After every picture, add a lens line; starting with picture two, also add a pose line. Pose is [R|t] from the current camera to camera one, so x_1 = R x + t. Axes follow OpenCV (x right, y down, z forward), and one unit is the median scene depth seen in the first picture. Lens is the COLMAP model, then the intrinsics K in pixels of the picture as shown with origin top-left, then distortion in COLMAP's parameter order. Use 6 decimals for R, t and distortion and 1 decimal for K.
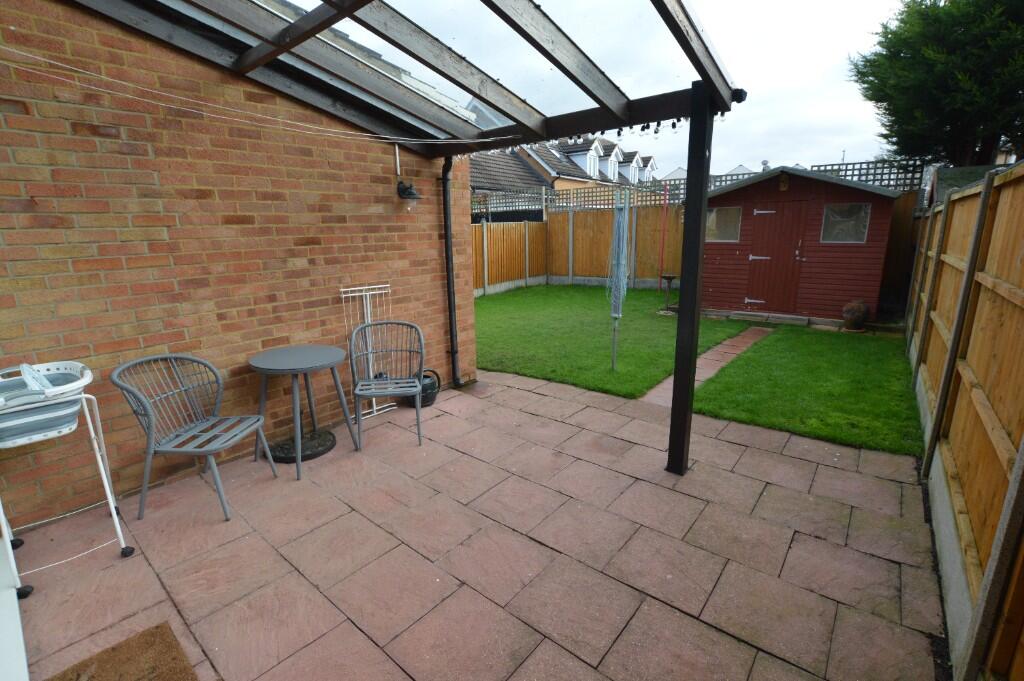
lens RADIAL K [[455.2, 0, 513.8], [0, 455.2, 340.0], [0, 0, 1]] dist [-0.023289, 0.000036]
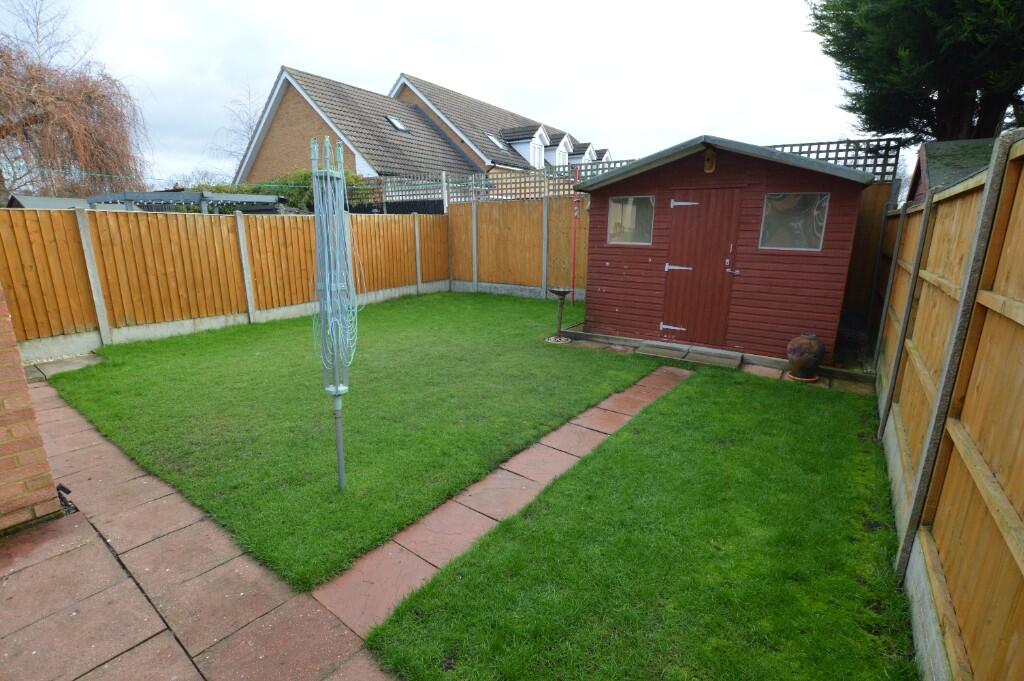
lens RADIAL K [[455.2, 0, 510.0], [0, 455.2, 339.8], [0, 0, 1]] dist [-0.023289, 0.000036]
pose [[0.998692, 0.009076, 0.050321, 0.228122], [-0.009464, 0.999927, 0.007470, -0.066710], [-0.050250, -0.007936, 0.998705, 0.277012]]
